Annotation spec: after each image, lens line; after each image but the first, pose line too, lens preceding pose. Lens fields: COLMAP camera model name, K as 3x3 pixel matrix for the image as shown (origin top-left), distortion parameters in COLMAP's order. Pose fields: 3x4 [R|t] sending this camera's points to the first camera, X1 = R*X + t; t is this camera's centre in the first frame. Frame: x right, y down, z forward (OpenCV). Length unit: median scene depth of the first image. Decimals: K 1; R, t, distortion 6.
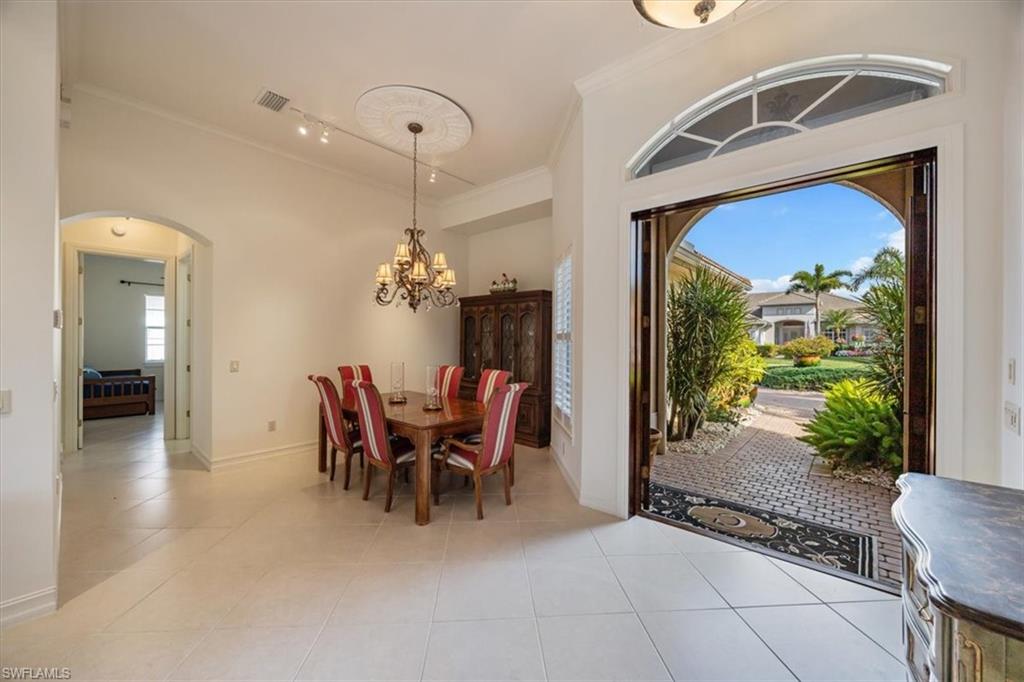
lens RADIAL K [[393.3, 0, 512.8], [0, 393.3, 340.1], [0, 0, 1]] dist [-0.000571, -0.000048]
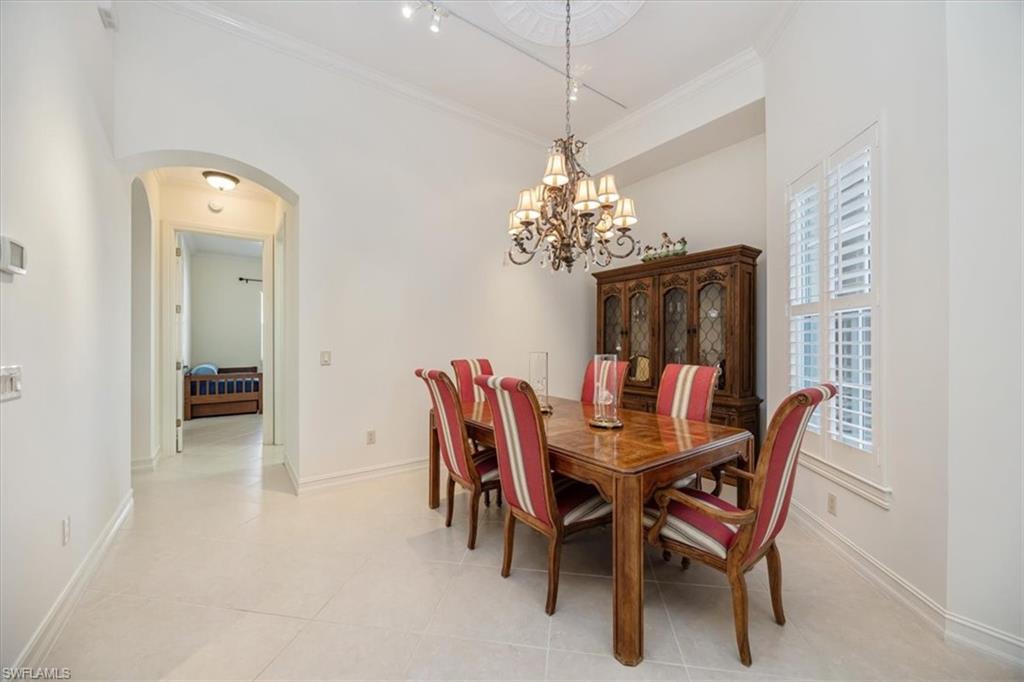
lens RADIAL K [[393.3, 0, 512.3], [0, 393.3, 343.1], [0, 0, 1]] dist [-0.000571, -0.000048]
pose [[0.975034, -0.007280, -0.221935, -0.174128], [0.006723, 0.999972, -0.003267, 0.039956], [0.221952, 0.001694, 0.975056, 0.316011]]
